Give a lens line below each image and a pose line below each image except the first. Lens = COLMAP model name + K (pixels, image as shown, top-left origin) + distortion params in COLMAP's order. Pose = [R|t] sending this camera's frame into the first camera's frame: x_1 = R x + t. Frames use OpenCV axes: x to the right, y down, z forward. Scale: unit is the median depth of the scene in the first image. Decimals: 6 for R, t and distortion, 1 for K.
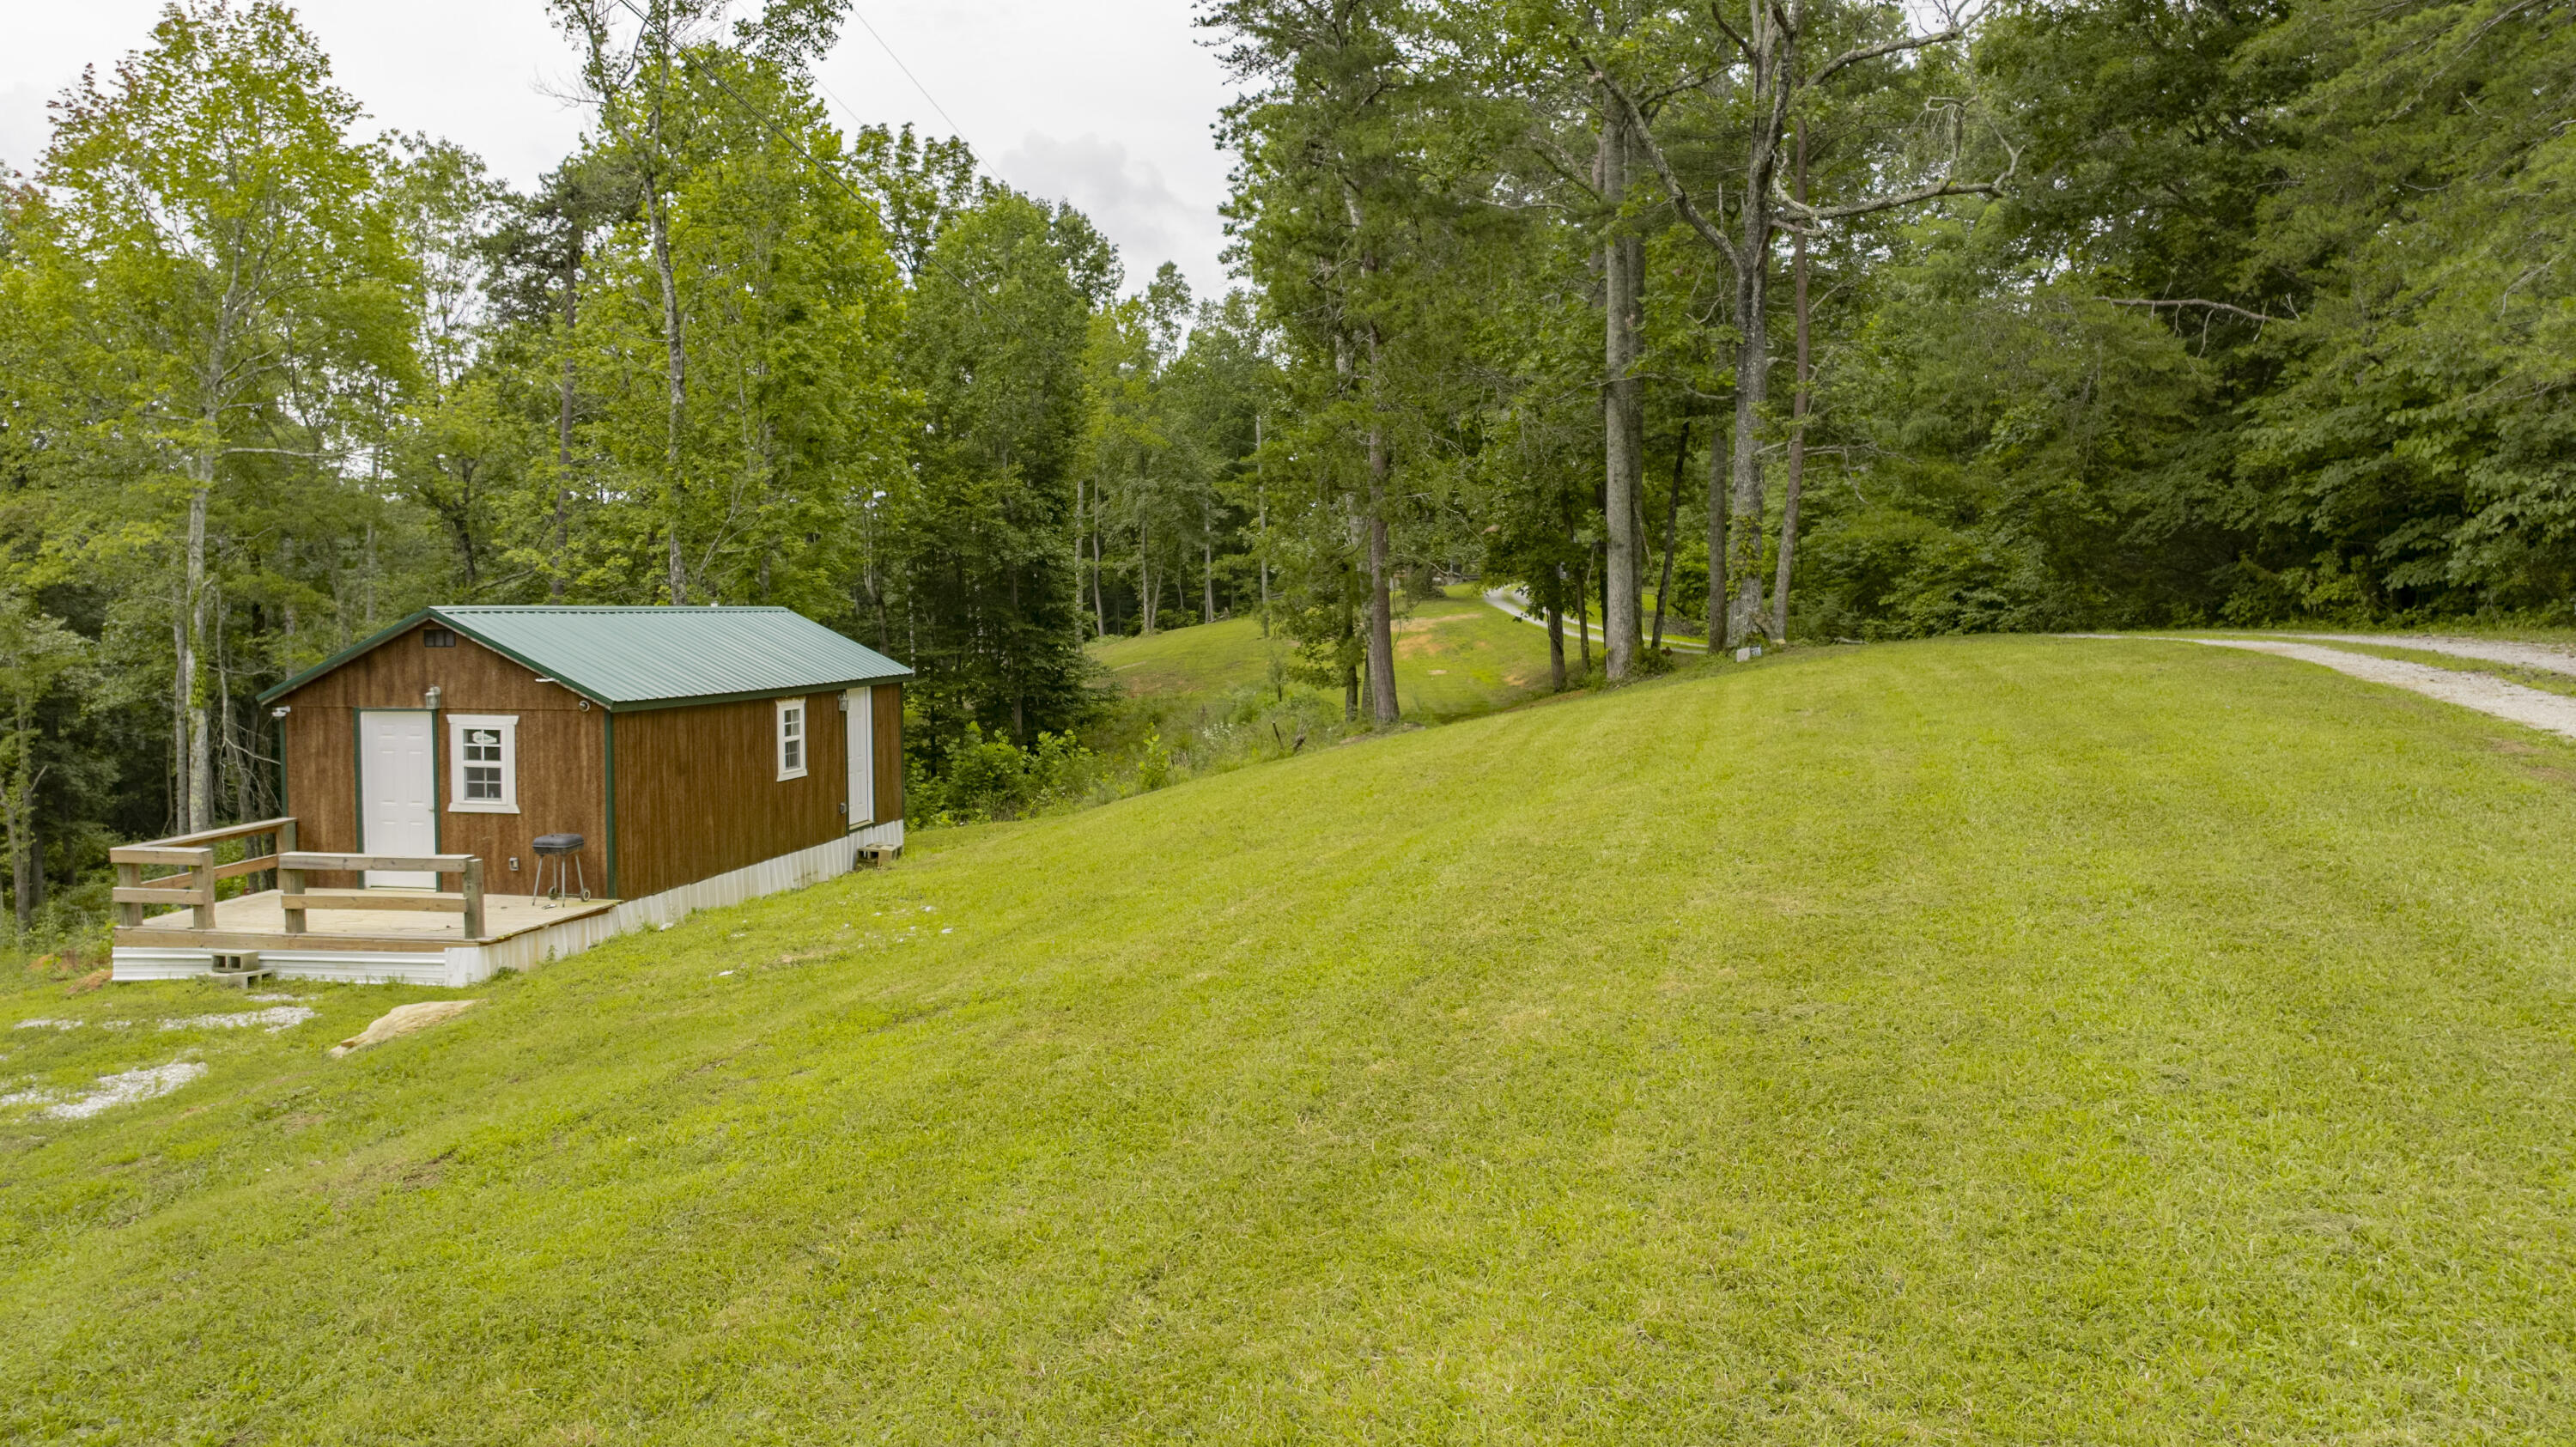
lens RADIAL K [[1908.8, 0, 1288.0], [0, 1908.8, 723.5], [0, 0, 1]] dist [-0.022953, 0.078887]
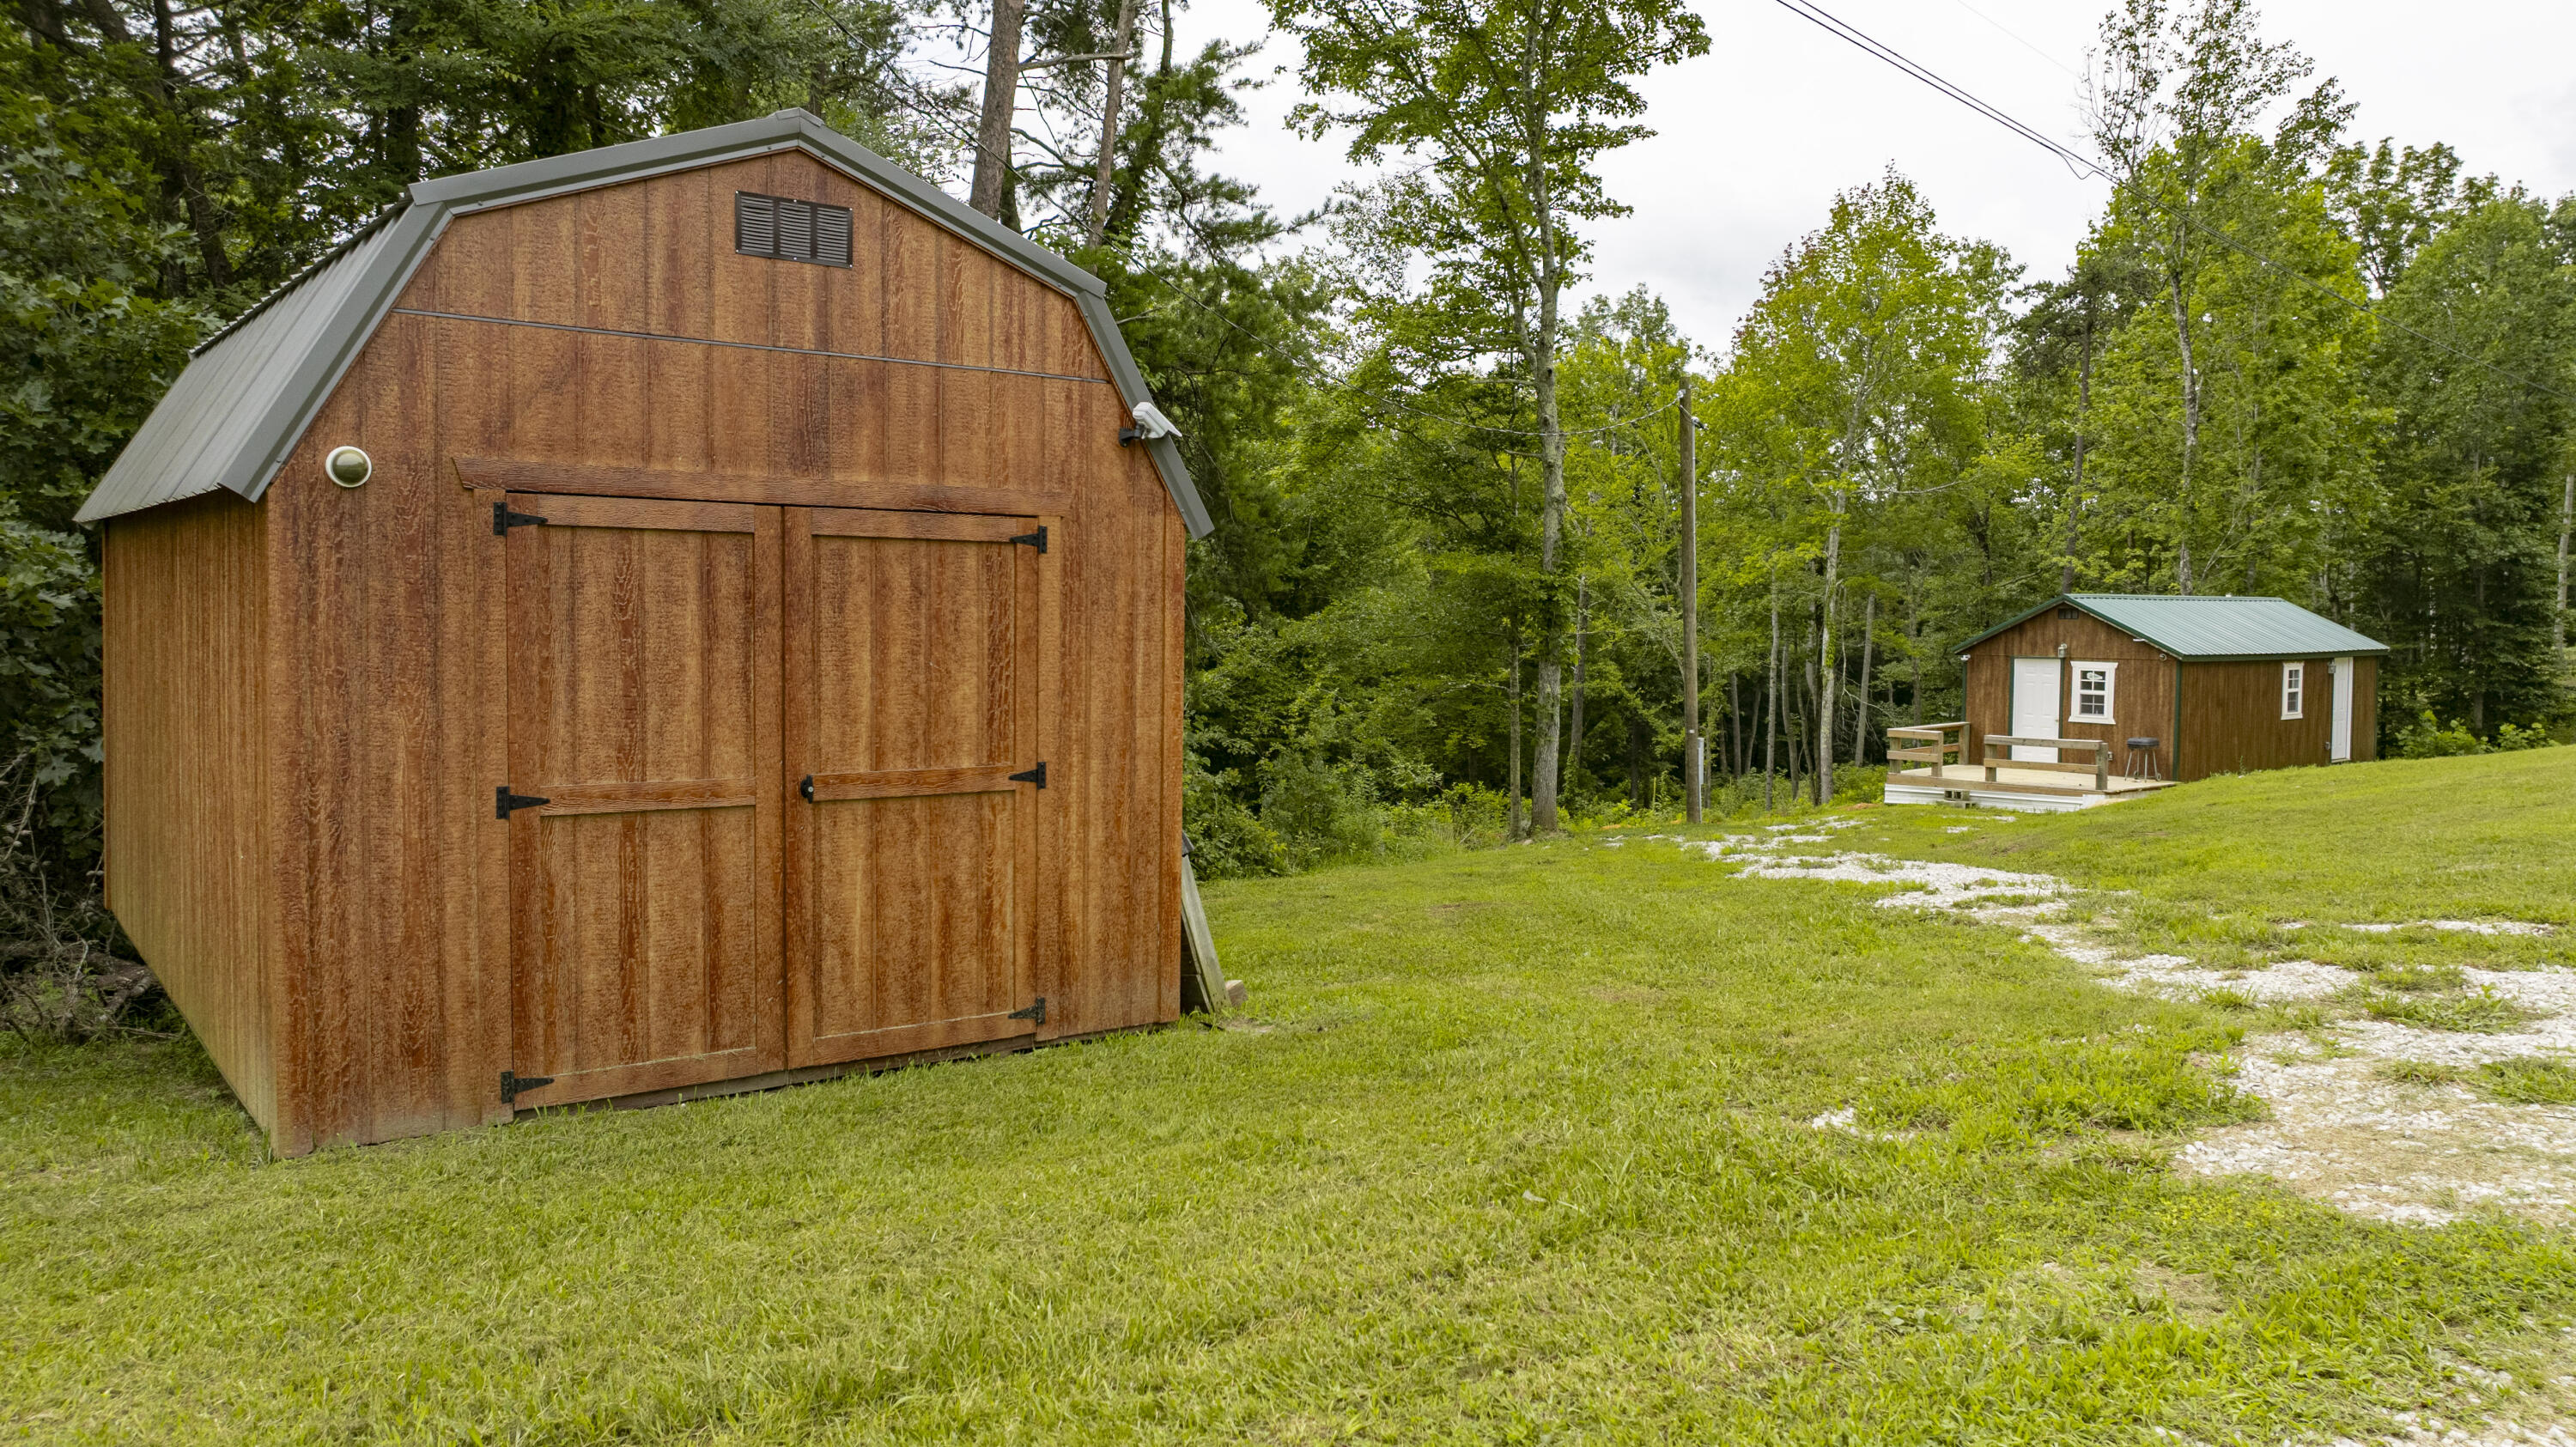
lens RADIAL K [[1908.8, 0, 1288.0], [0, 1908.8, 723.5], [0, 0, 1]] dist [-0.022953, 0.078887]
pose [[0.767771, 0.042880, -0.639288, 0.043455], [-0.043859, 0.998935, 0.014329, 0.027395], [0.639221, 0.017037, 0.768834, -0.339377]]
